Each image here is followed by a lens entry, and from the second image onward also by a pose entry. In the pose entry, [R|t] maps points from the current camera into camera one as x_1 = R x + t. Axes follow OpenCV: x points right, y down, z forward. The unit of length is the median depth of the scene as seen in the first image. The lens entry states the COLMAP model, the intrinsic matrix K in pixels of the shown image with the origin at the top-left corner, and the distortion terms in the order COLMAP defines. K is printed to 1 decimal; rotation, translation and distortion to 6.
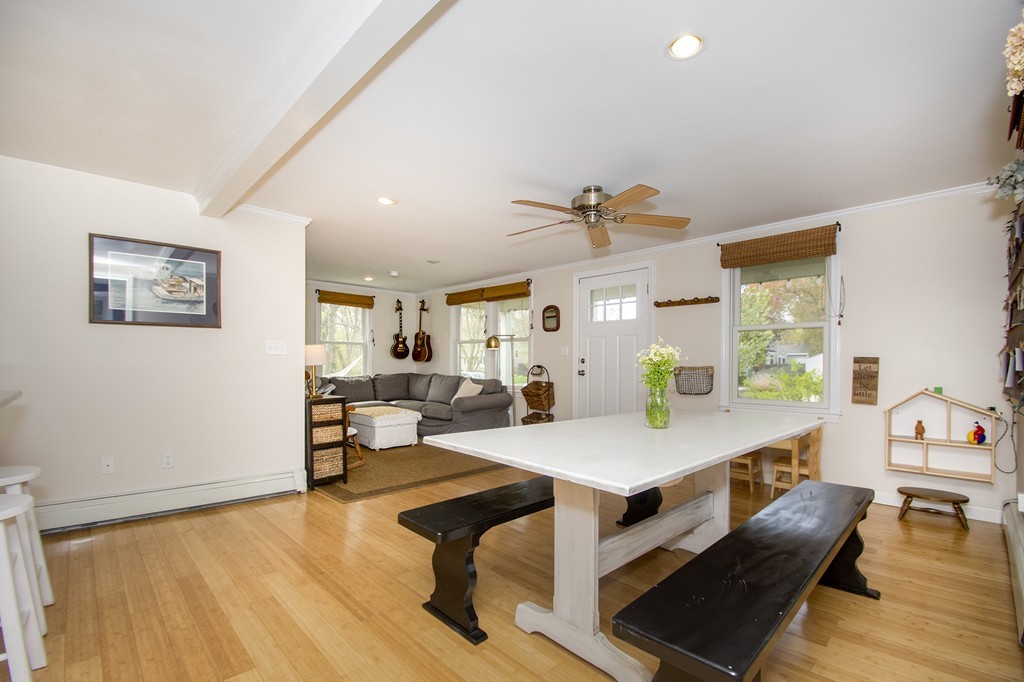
lens RADIAL K [[449.4, 0, 508.7], [0, 449.4, 363.7], [0, 0, 1]] dist [0.017765, -0.021491]
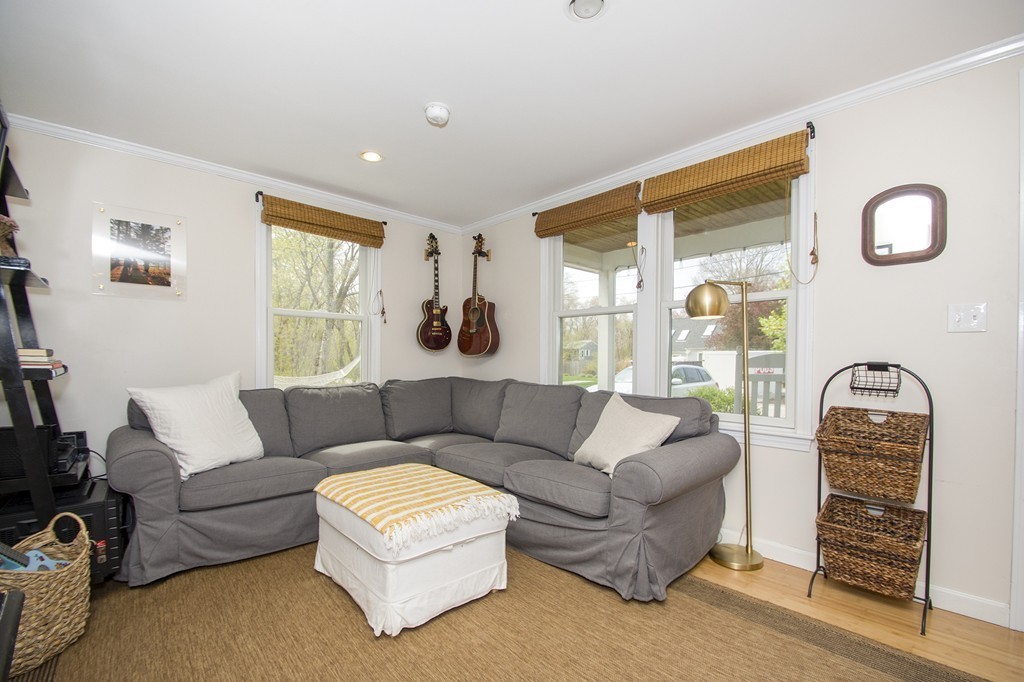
lens RADIAL K [[449.4, 0, 508.7], [0, 449.4, 363.7], [0, 0, 1]] dist [0.017765, -0.021491]
pose [[0.999756, 0.002427, -0.021955, -0.146720], [-0.002325, 0.999986, 0.004681, 0.002637], [0.021966, -0.004629, 0.999748, 0.491545]]
